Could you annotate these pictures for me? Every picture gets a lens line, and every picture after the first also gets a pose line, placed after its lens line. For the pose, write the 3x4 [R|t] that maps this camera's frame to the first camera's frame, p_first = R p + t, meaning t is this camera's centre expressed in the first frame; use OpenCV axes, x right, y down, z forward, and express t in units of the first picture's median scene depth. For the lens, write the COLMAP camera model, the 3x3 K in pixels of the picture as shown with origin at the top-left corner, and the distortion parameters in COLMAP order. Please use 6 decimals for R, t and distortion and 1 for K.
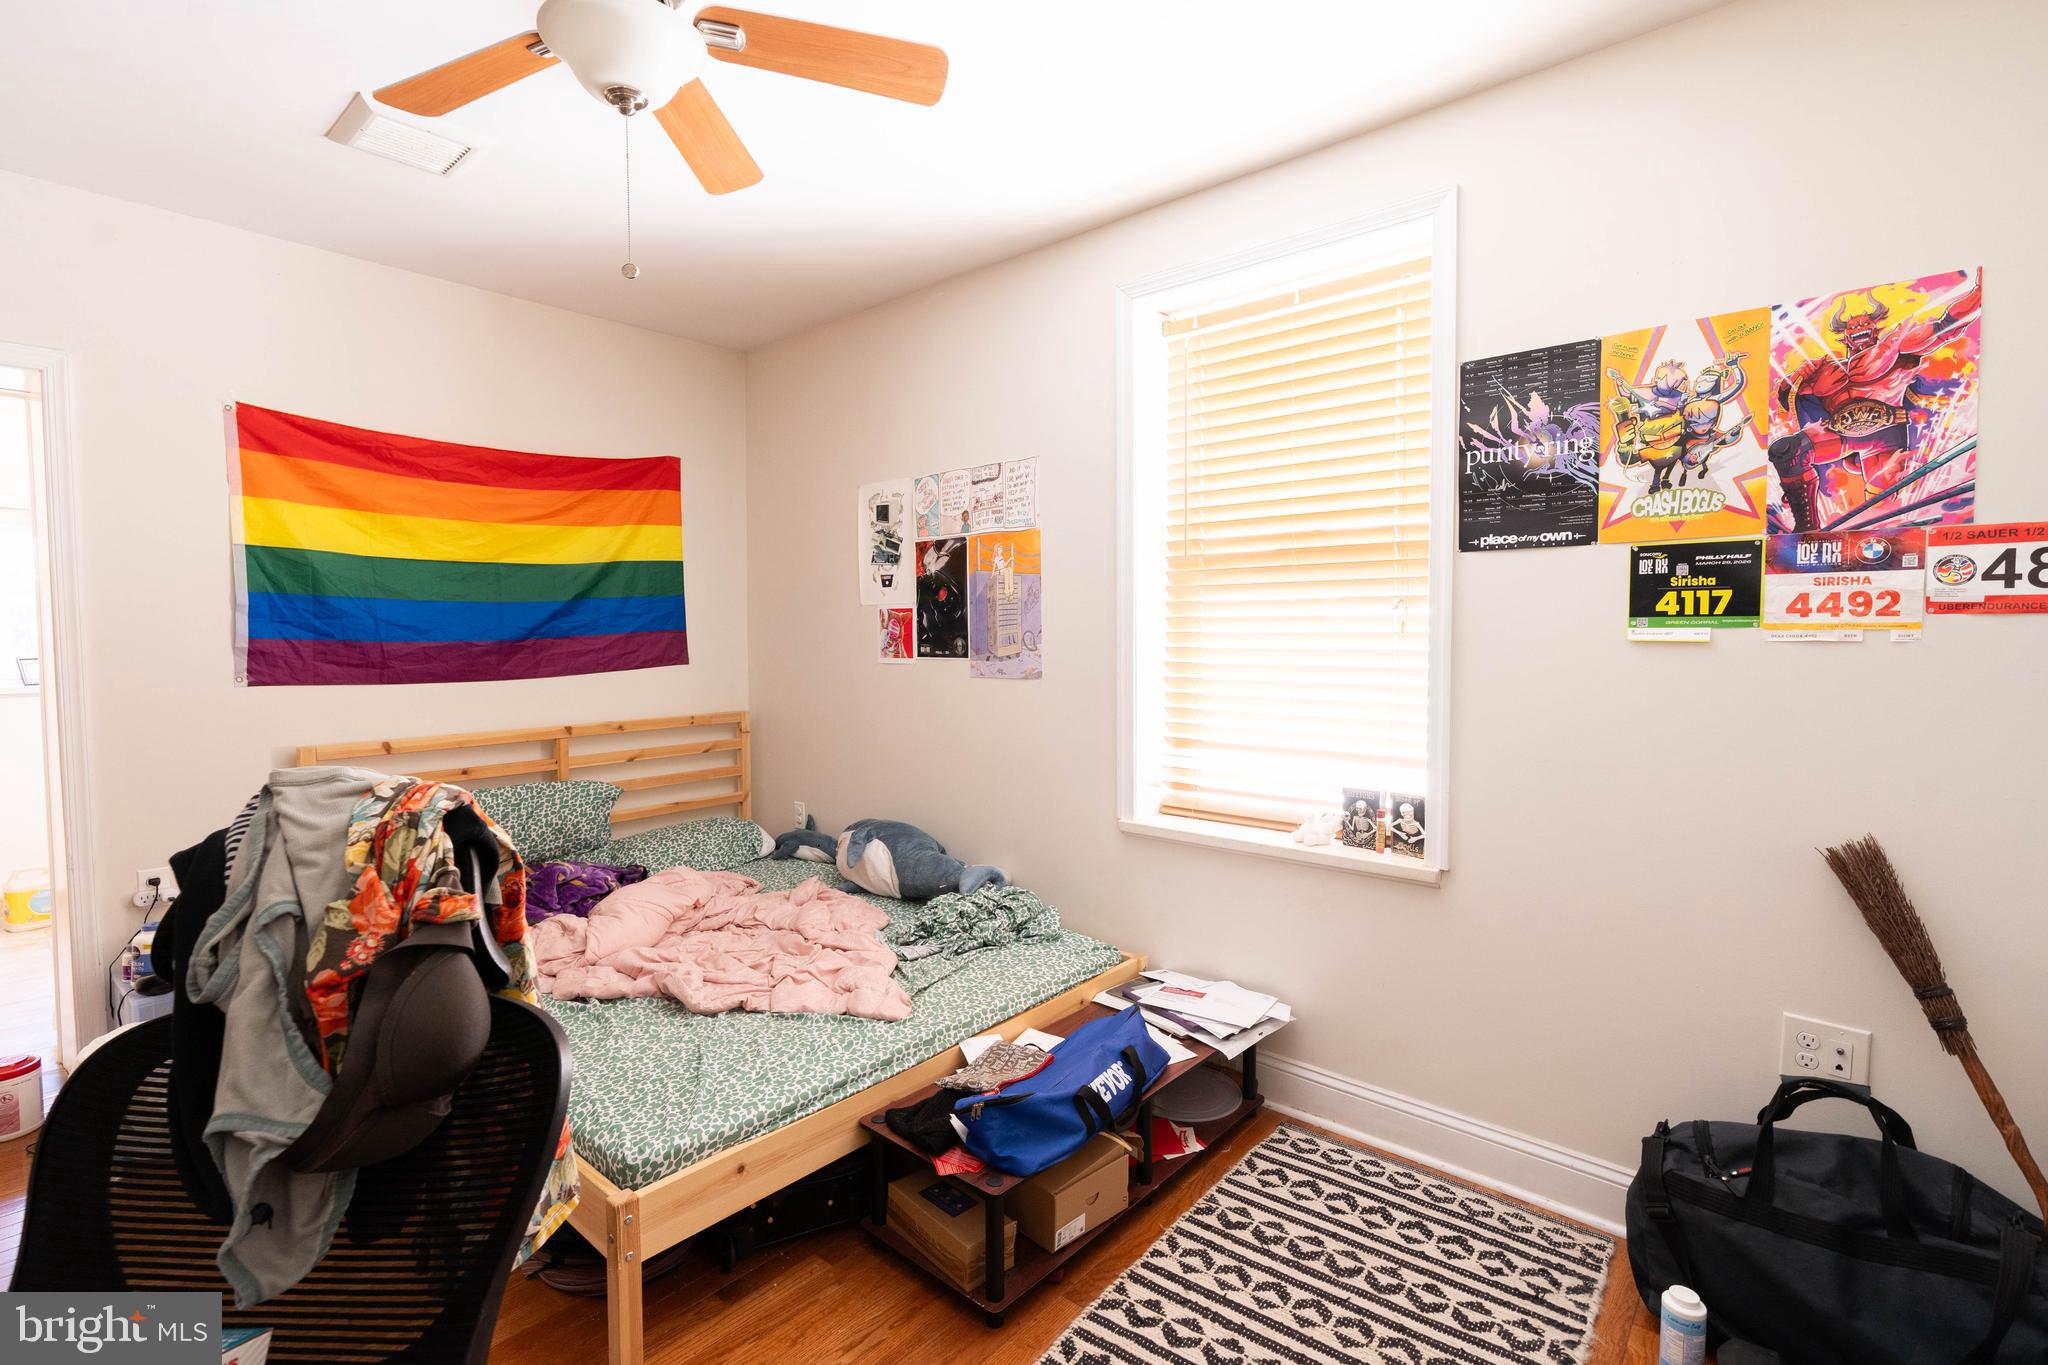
lens RADIAL K [[933.6, 0, 1033.1], [0, 933.6, 666.1], [0, 0, 1]] dist [-0.010293, 0.002328]
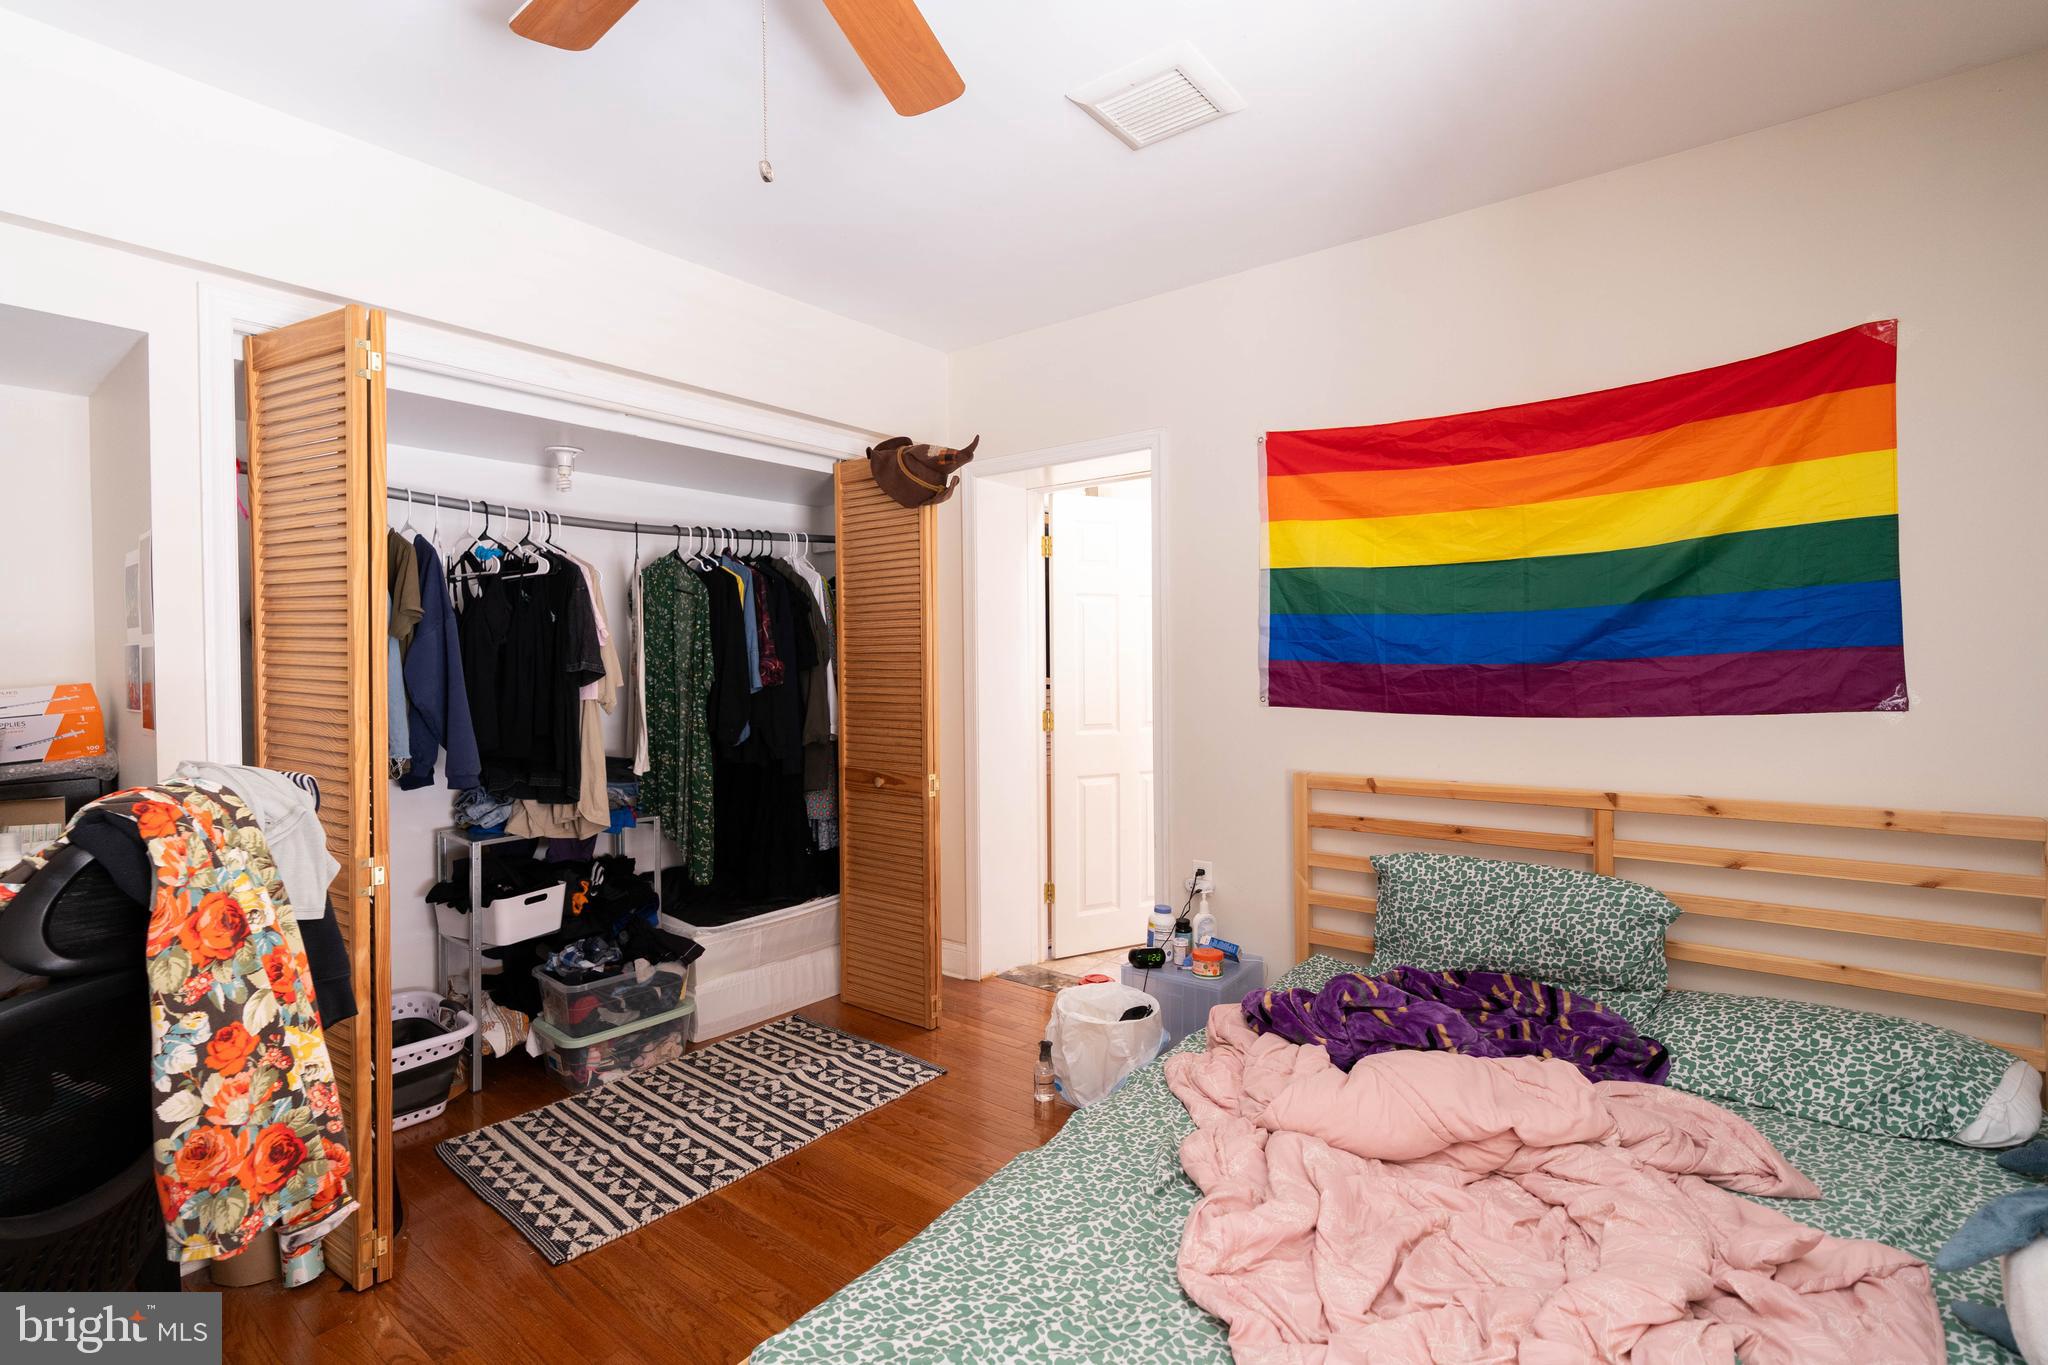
lens RADIAL K [[933.6, 0, 1028.0], [0, 933.6, 680.4], [0, 0, 1]] dist [-0.010293, 0.002328]
pose [[0.042911, 0.017864, -0.998919, 0.223569], [-0.036435, 0.999203, 0.016304, -0.017521], [0.998414, 0.035696, 0.043528, 0.869290]]
